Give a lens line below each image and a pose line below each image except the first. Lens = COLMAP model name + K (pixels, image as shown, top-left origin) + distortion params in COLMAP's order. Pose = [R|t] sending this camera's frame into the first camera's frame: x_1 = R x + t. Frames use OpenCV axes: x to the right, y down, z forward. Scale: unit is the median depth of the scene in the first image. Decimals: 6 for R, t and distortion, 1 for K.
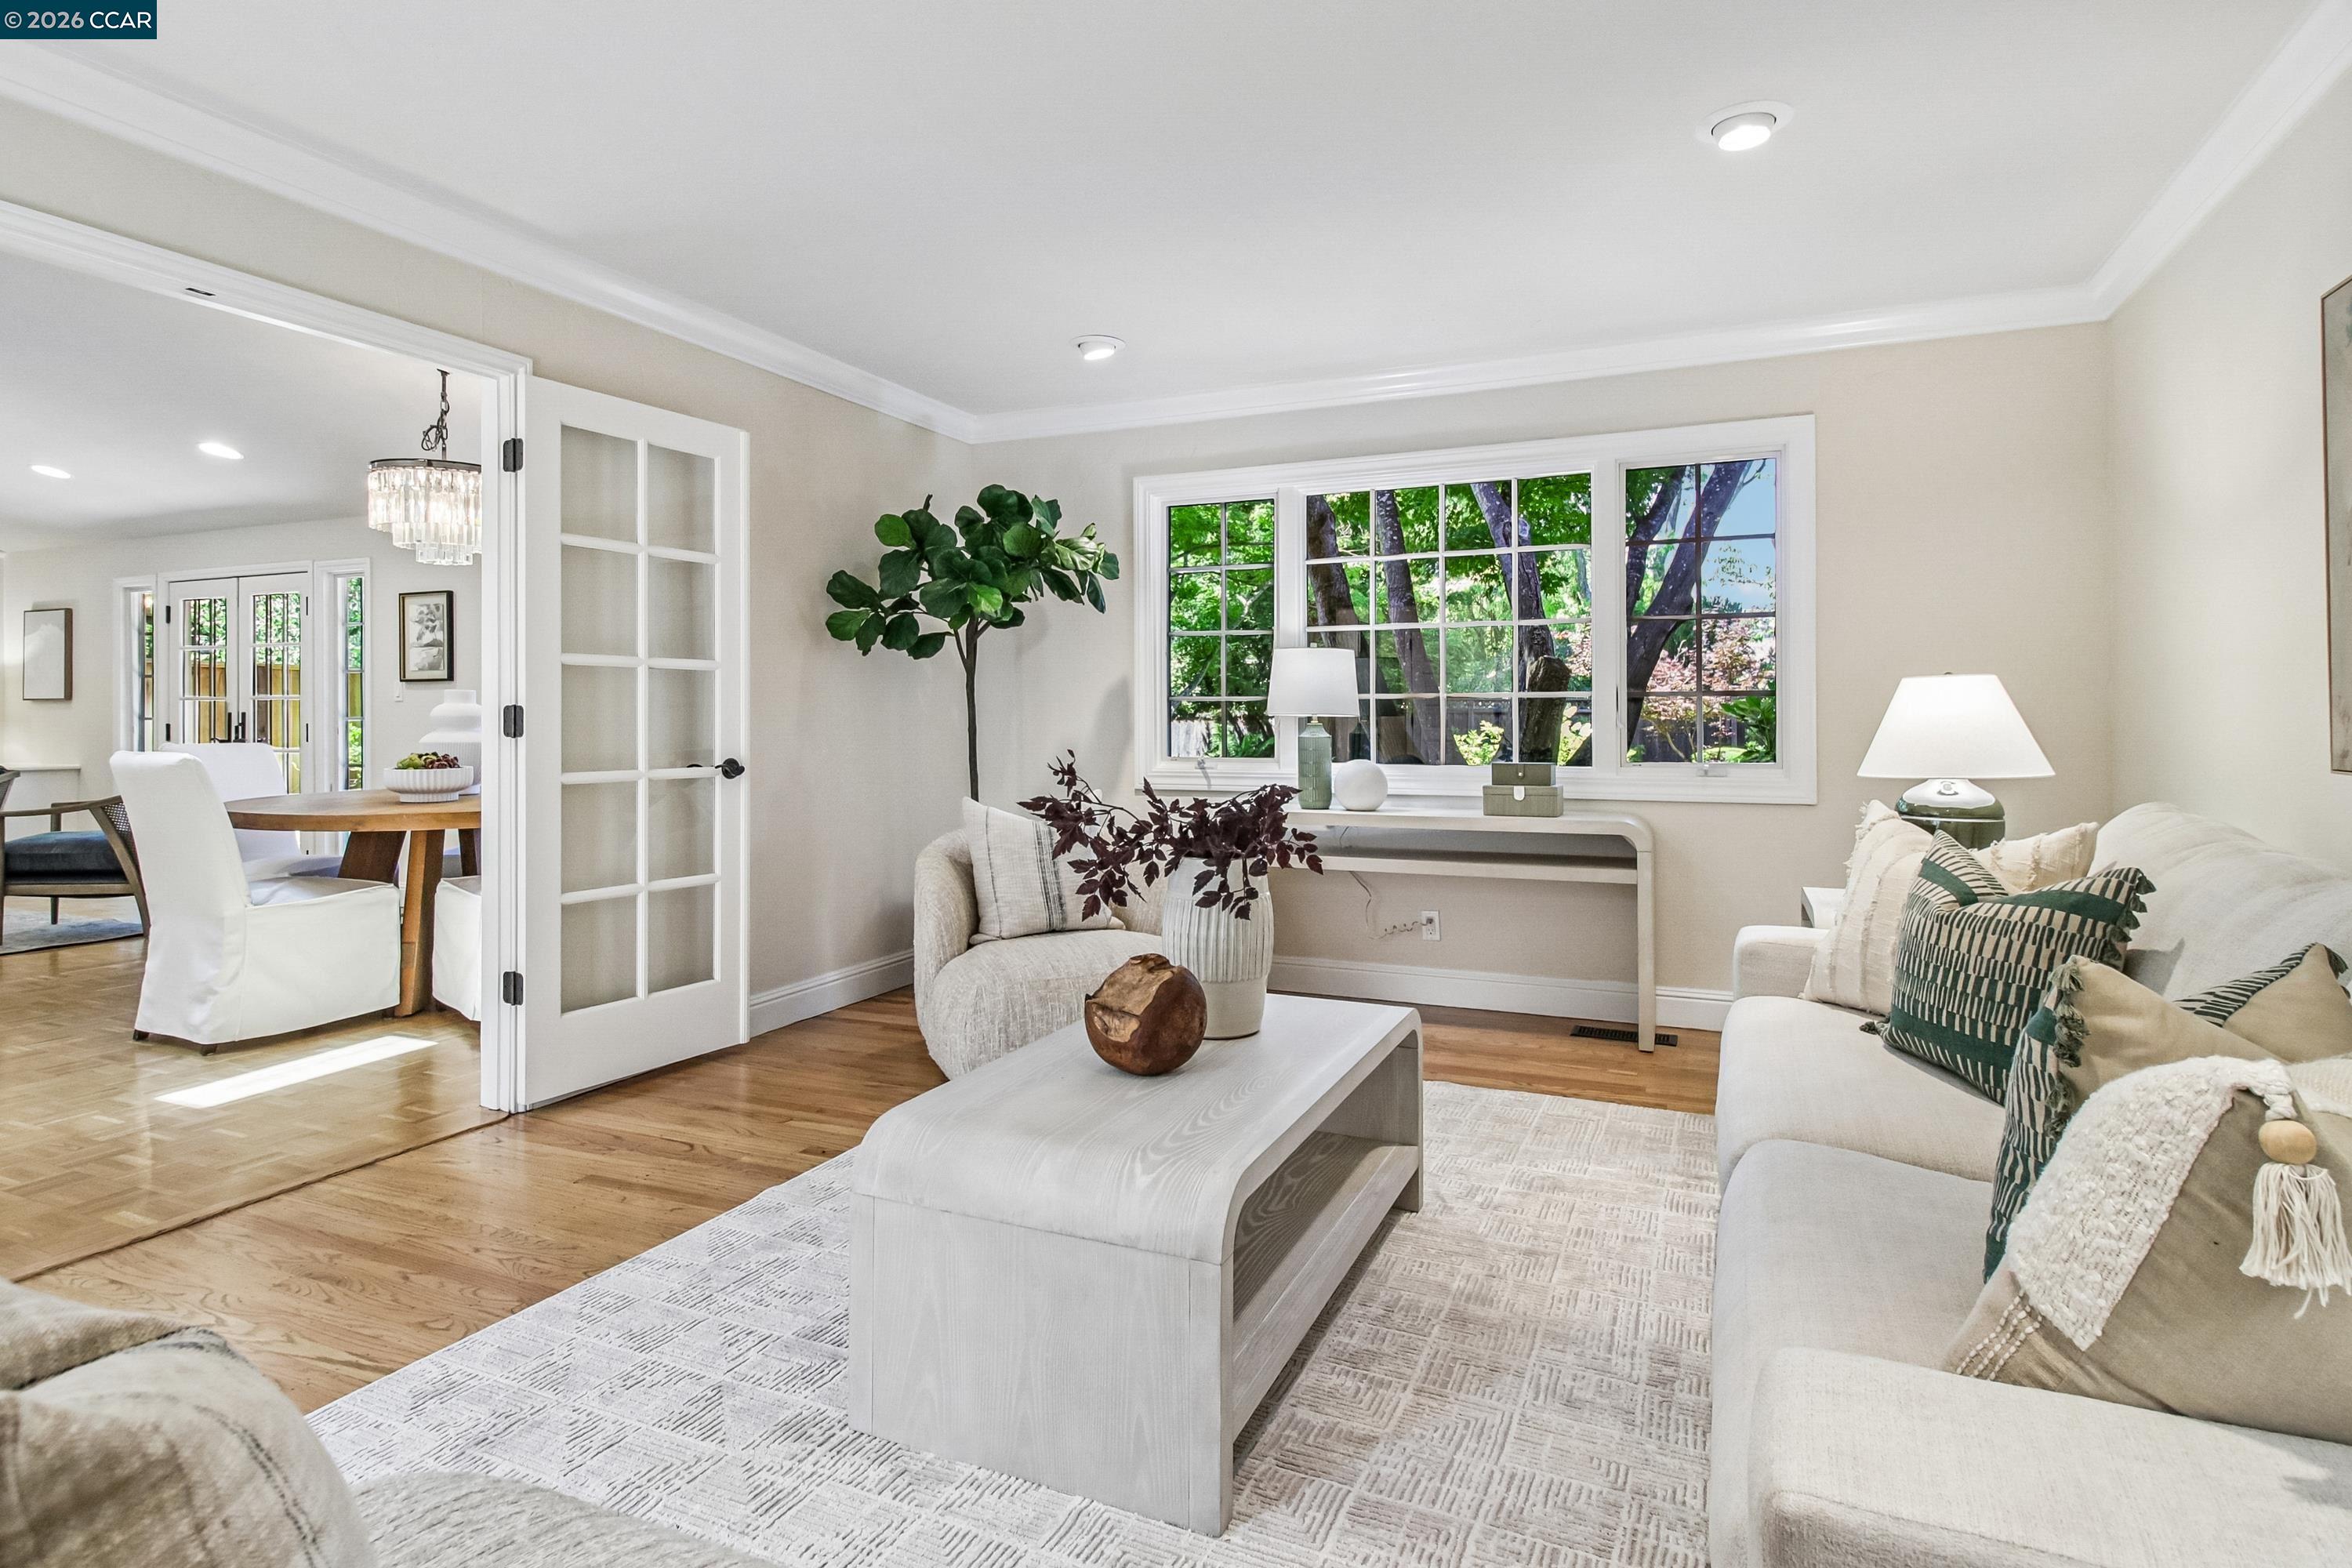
lens RADIAL K [[1218.2, 0, 1178.5], [0, 1218.2, 716.4], [0, 0, 1]] dist [0.025048, -0.016510]
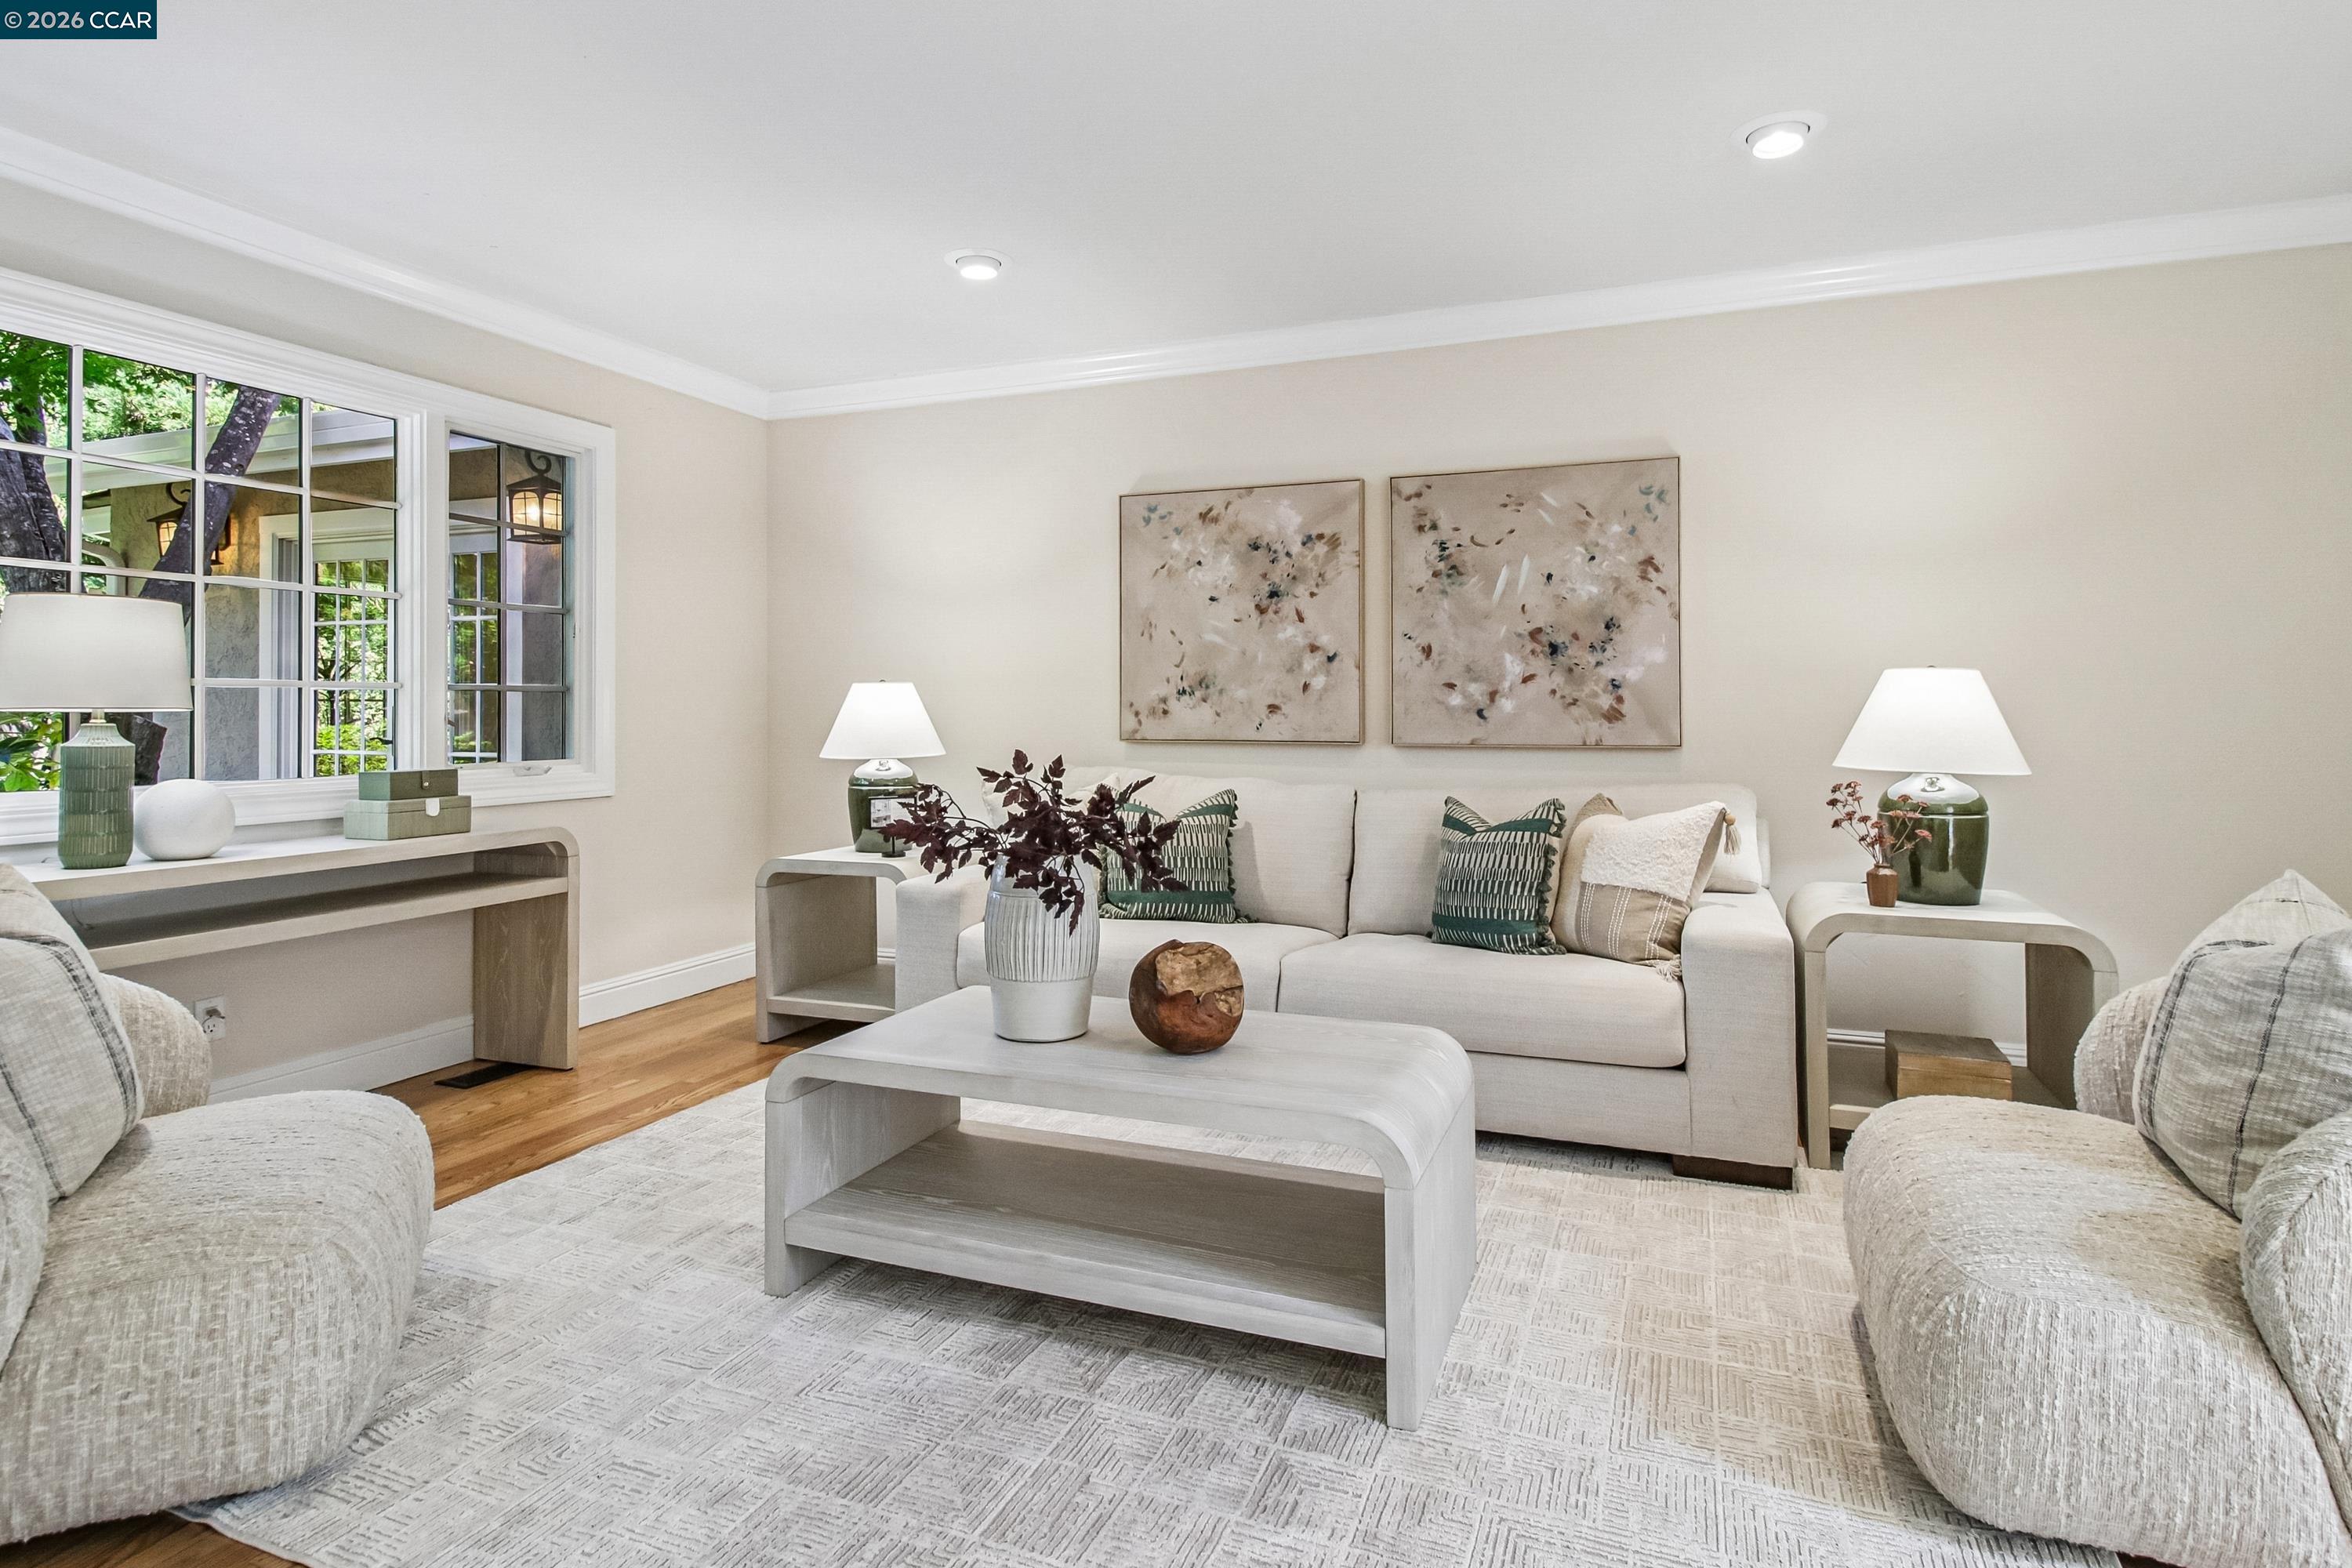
lens RADIAL K [[1231.2, 0, 1167.1], [0, 1231.2, 697.6], [0, 0, 1]] dist [0.003324, -0.000491]
pose [[-0.023335, 0.013301, 0.999639, -0.373596], [0.000763, 0.999911, -0.013287, 0.000846], [-0.999727, 0.000452, -0.023343, 0.361461]]
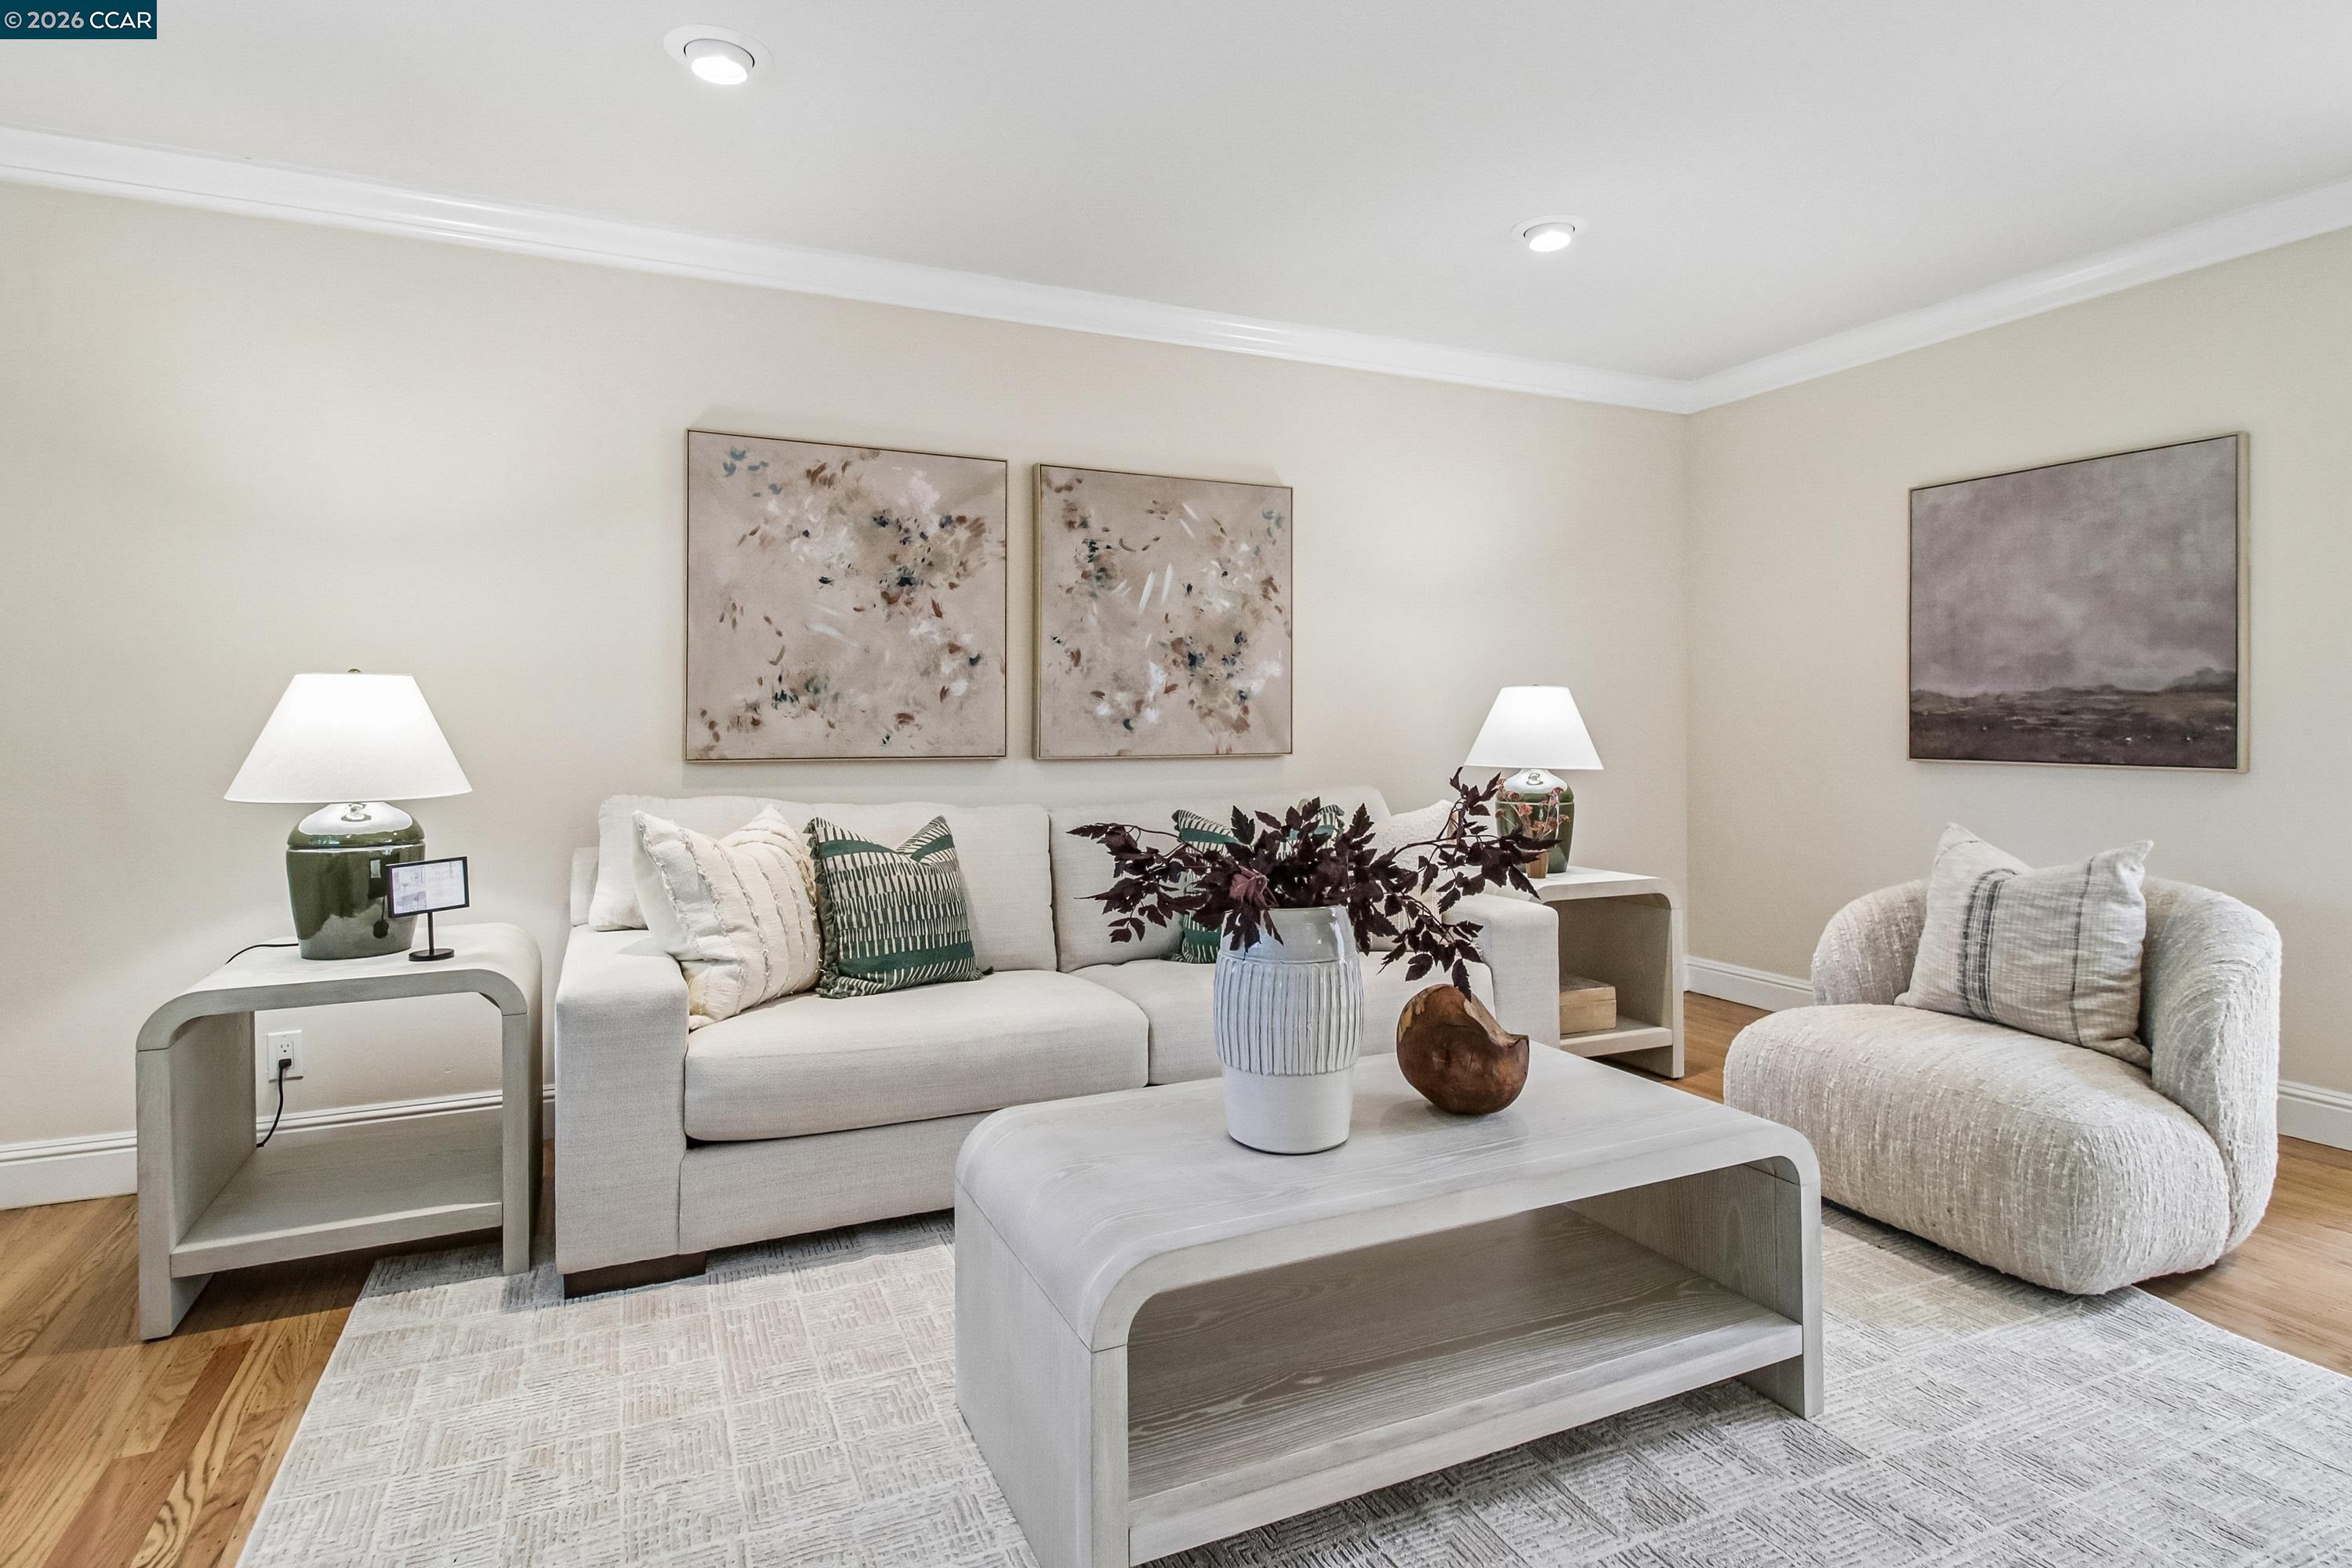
lens RADIAL K [[1226.8, 0, 1175.2], [0, 1226.8, 720.6], [0, 0, 1]] dist [0.026565, -0.015582]
pose [[-0.747569, 0.005407, 0.664162, -0.163833], [0.003666, 0.999985, -0.004015, 0.001766], [-0.664174, -0.000567, -0.747578, 0.630236]]
